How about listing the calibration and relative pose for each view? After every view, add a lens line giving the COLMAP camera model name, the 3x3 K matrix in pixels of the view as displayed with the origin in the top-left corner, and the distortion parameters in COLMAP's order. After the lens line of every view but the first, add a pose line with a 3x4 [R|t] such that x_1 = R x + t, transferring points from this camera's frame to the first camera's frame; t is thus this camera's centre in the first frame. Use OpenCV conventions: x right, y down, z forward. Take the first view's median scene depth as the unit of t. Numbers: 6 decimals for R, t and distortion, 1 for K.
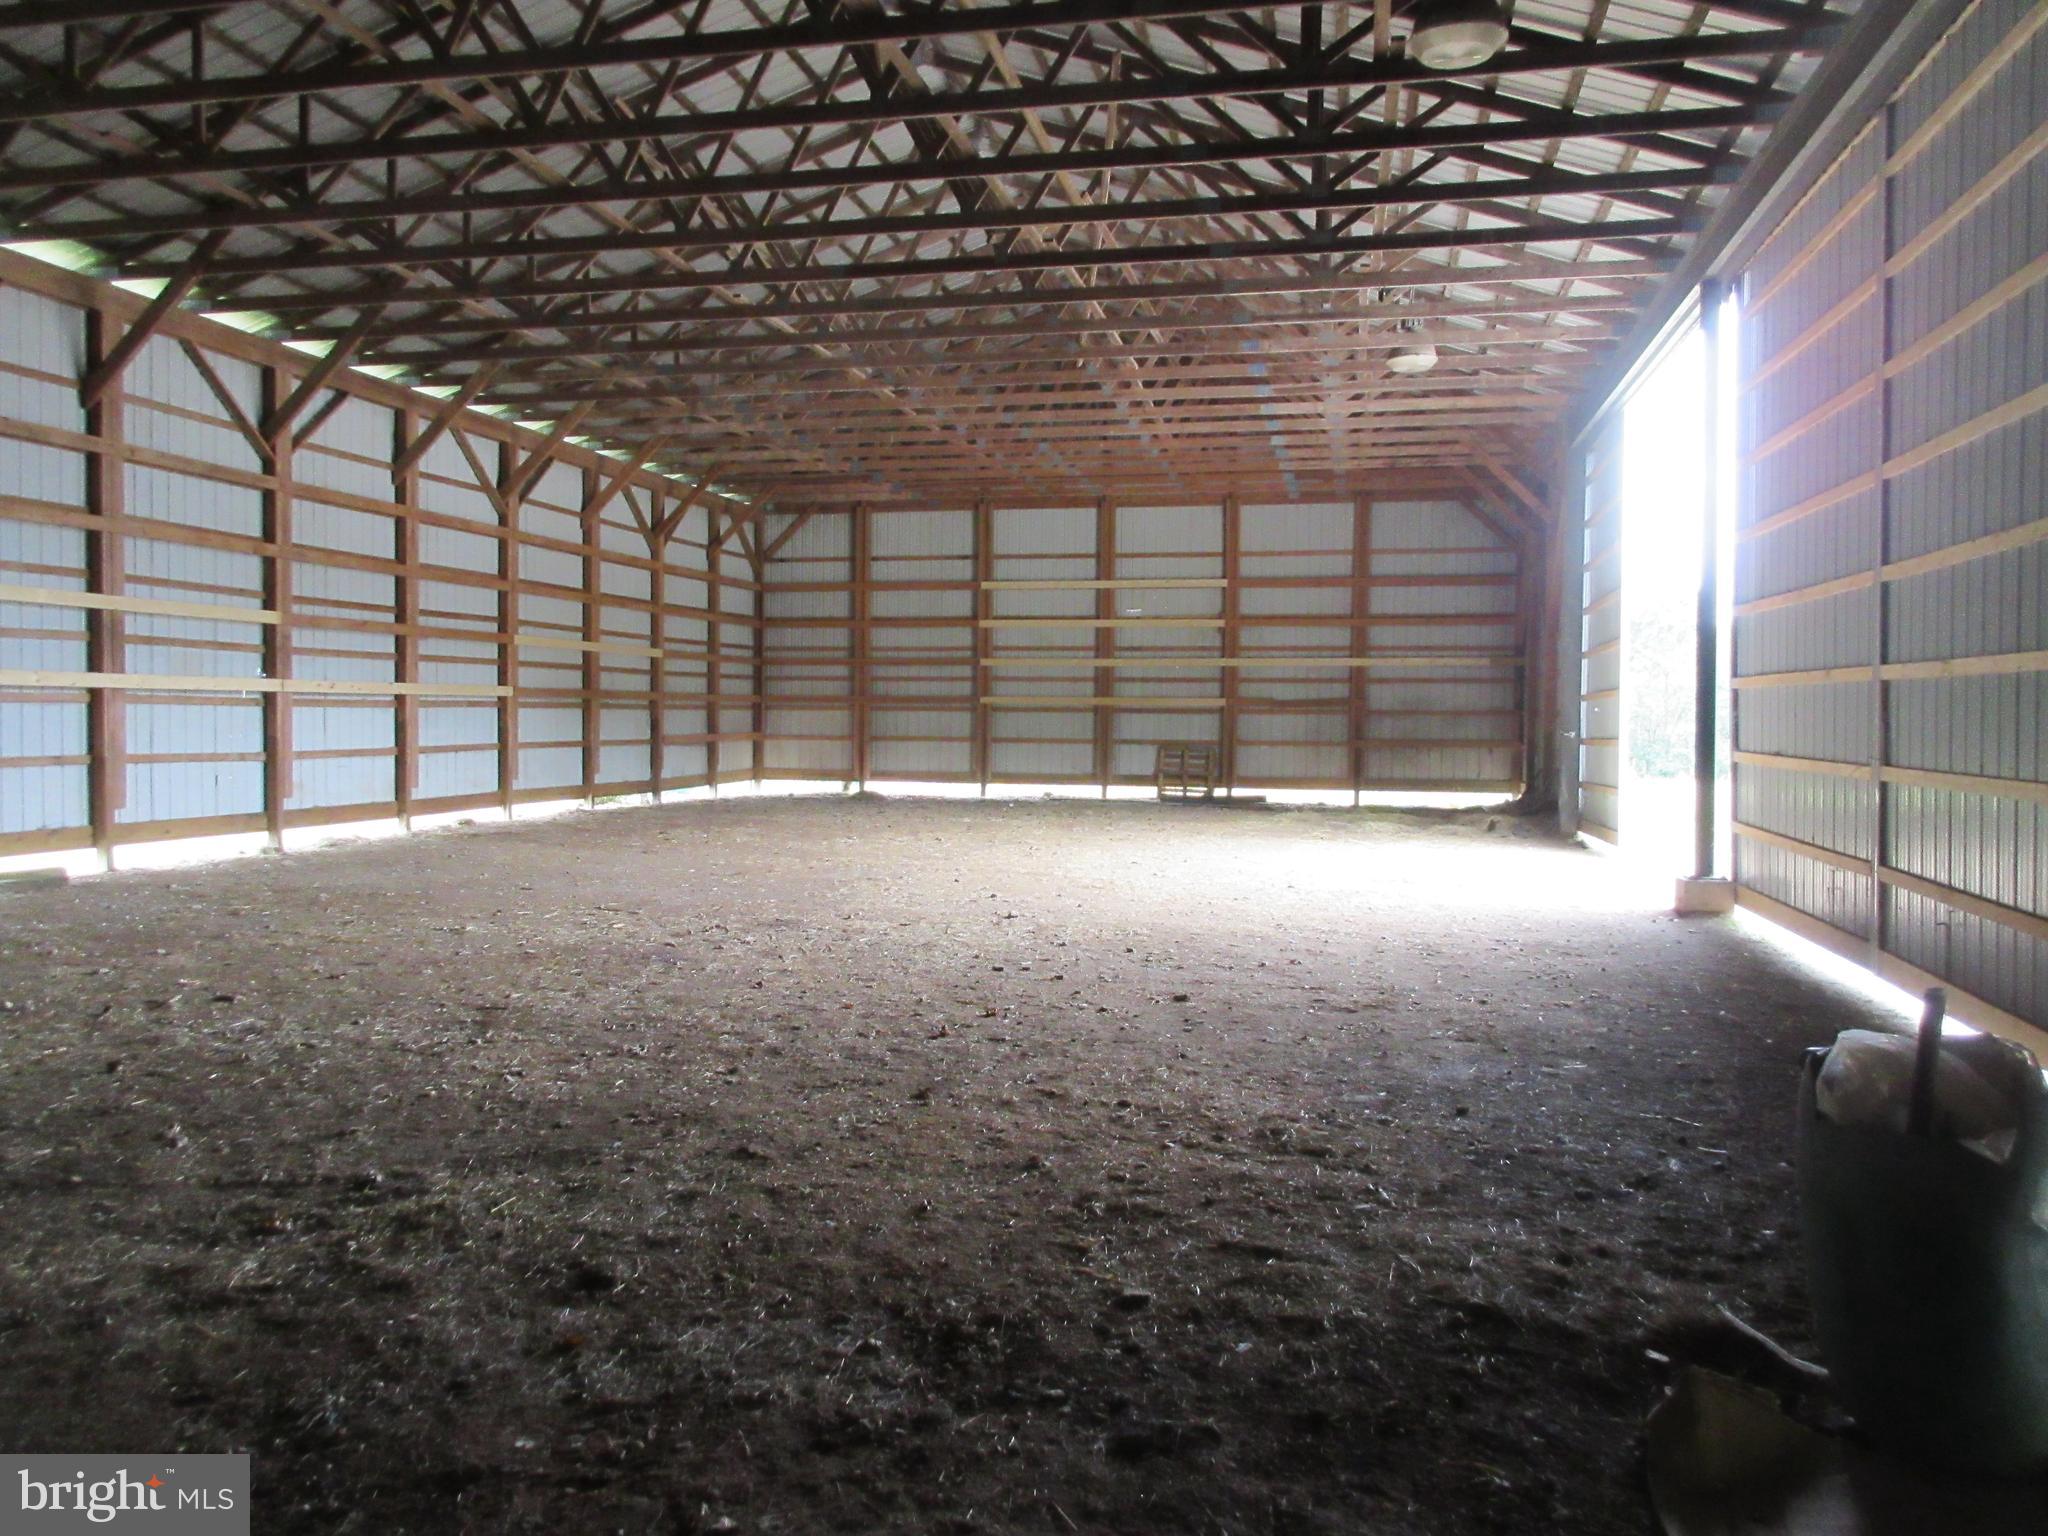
lens RADIAL K [[1526.1, 0, 1031.3], [0, 1526.1, 763.2], [0, 0, 1]] dist [0.003677, 0.004421]
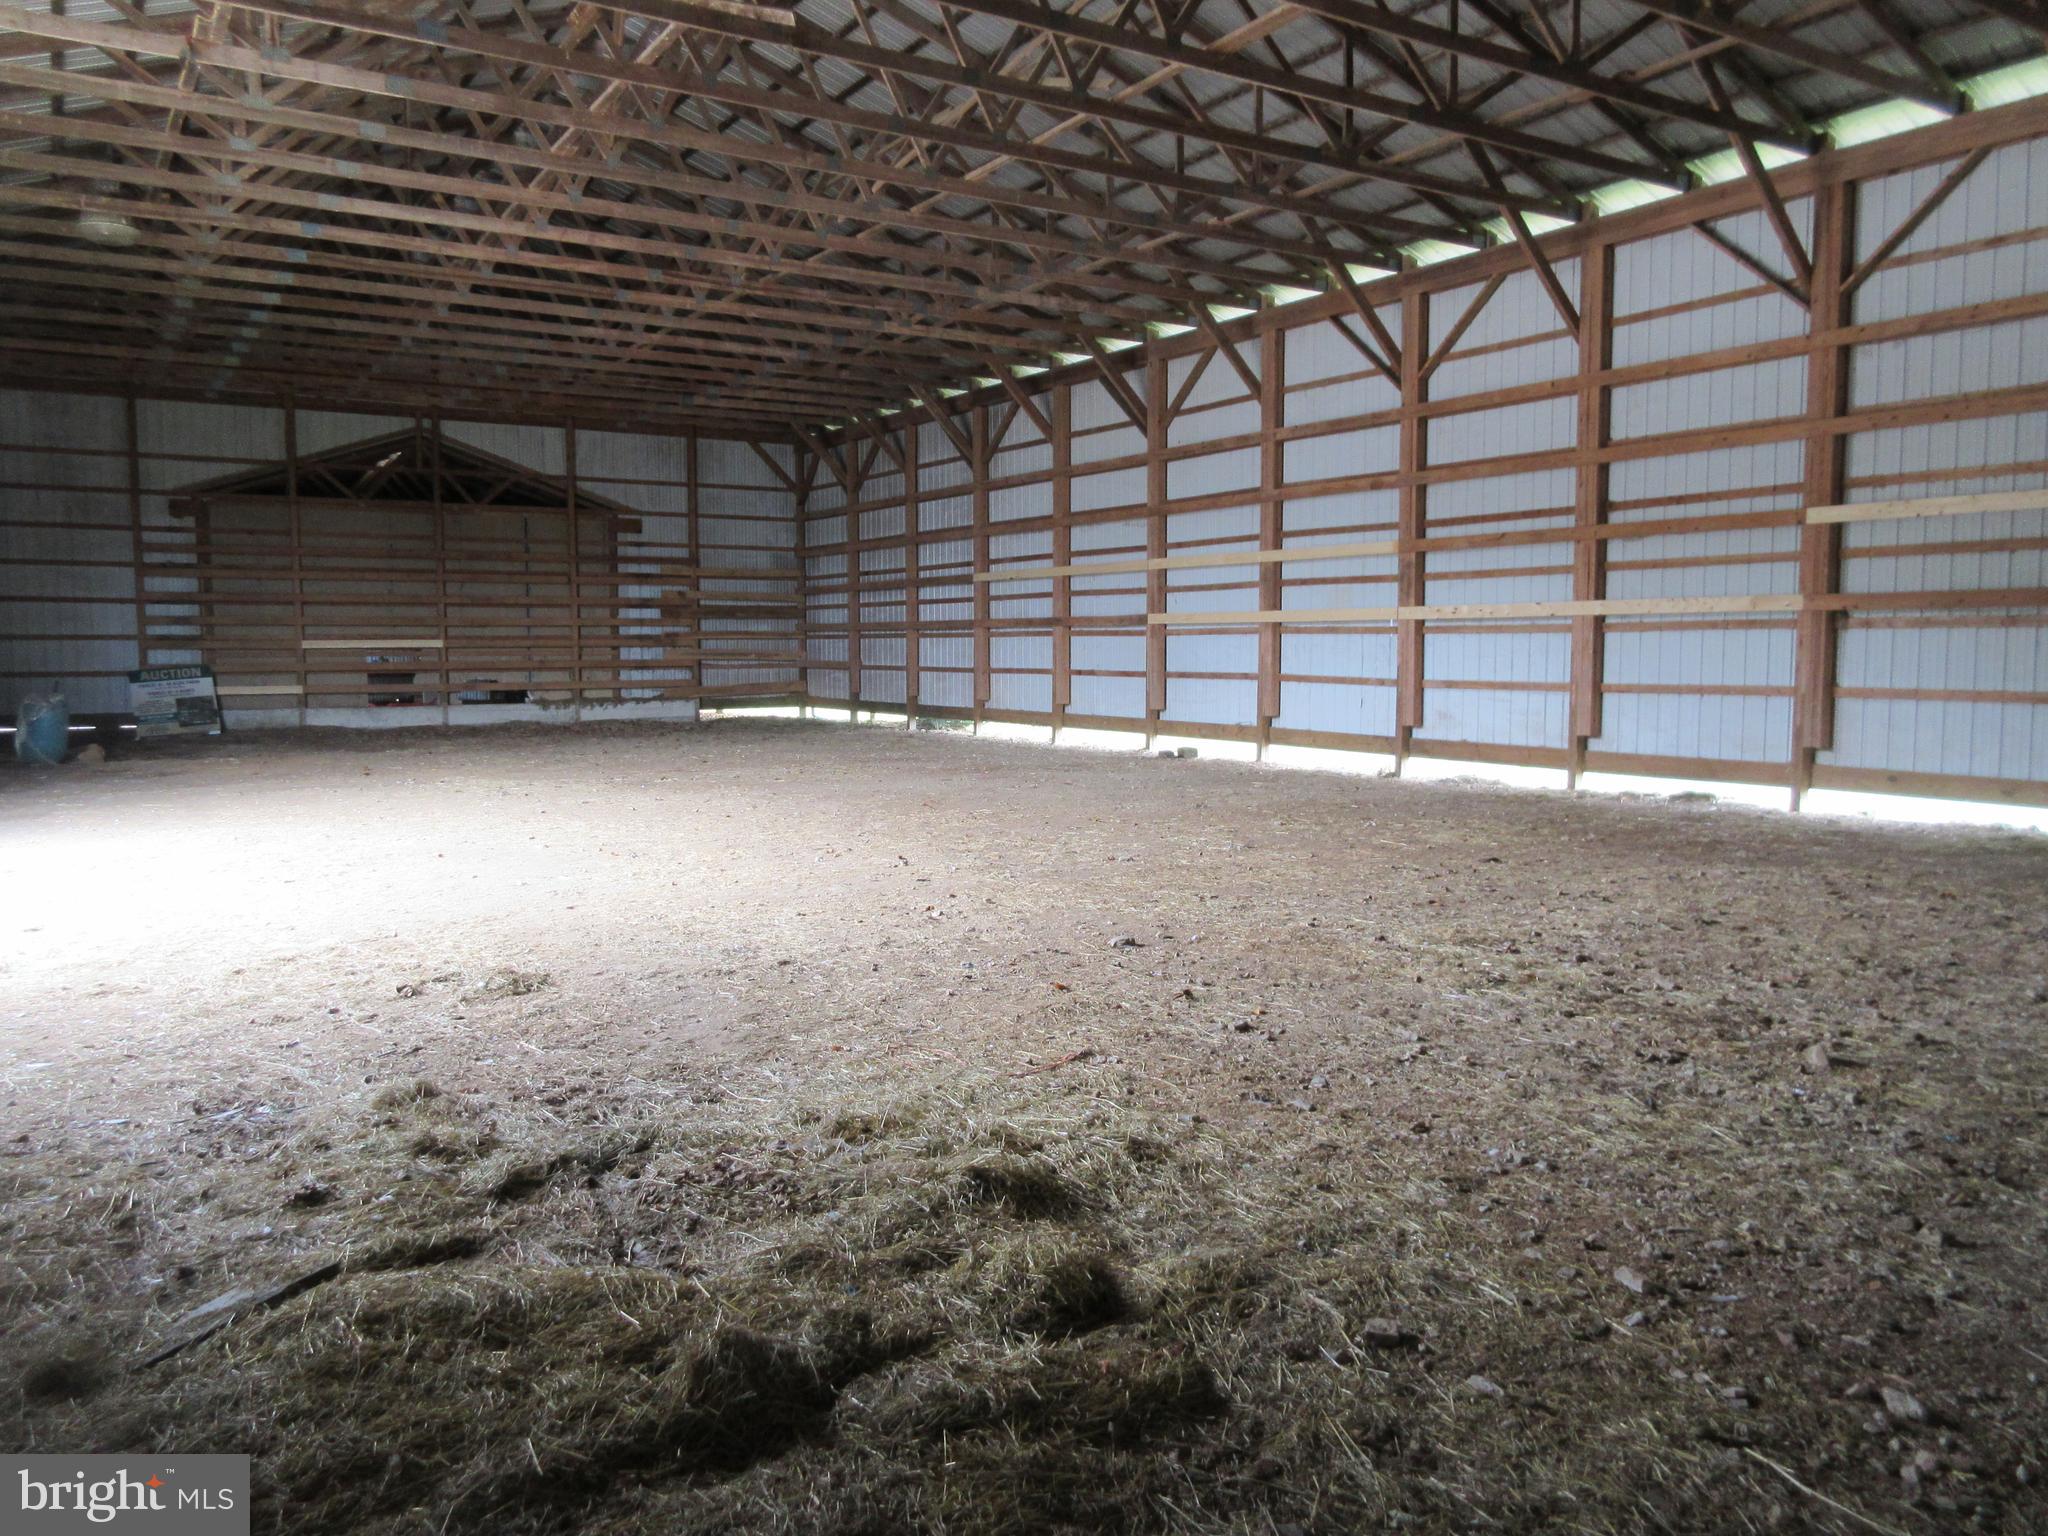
lens RADIAL K [[1526.1, 0, 1032.0], [0, 1526.1, 756.5], [0, 0, 1]] dist [0.003677, 0.004421]
pose [[-0.699958, 0.051300, -0.712340, 0.379833], [-0.022226, 0.995369, 0.093522, -0.042759], [0.713839, 0.081294, -0.695576, 1.439382]]
